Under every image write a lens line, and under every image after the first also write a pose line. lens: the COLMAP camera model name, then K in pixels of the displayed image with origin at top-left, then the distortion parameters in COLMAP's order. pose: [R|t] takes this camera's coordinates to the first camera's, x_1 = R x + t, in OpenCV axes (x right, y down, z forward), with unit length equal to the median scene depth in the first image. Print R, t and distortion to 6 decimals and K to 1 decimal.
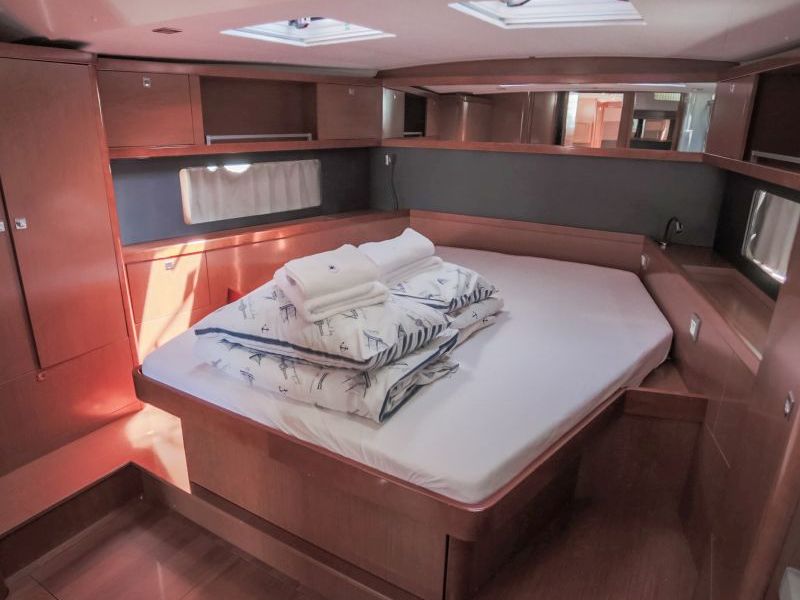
lens RADIAL K [[525.4, 0, 394.9], [0, 525.4, 297.4], [0, 0, 1]] dist [-0.082057, 0.038490]
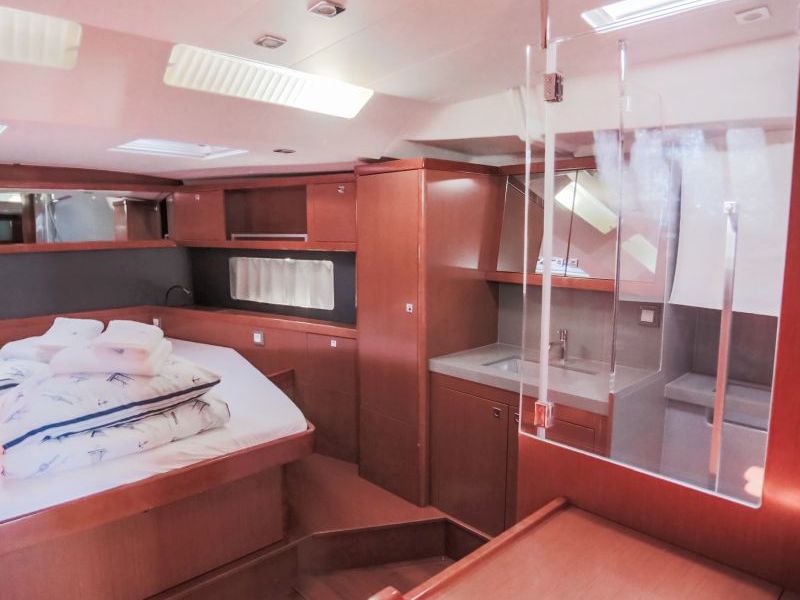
lens RADIAL K [[525.4, 0, 394.9], [0, 525.4, 297.4], [0, 0, 1]] dist [-0.082057, 0.038490]
pose [[0.292657, -0.144409, 0.945250, -1.050040], [0.315176, 0.947858, 0.047226, -0.005755], [-0.902783, 0.284099, 0.322911, 0.042791]]
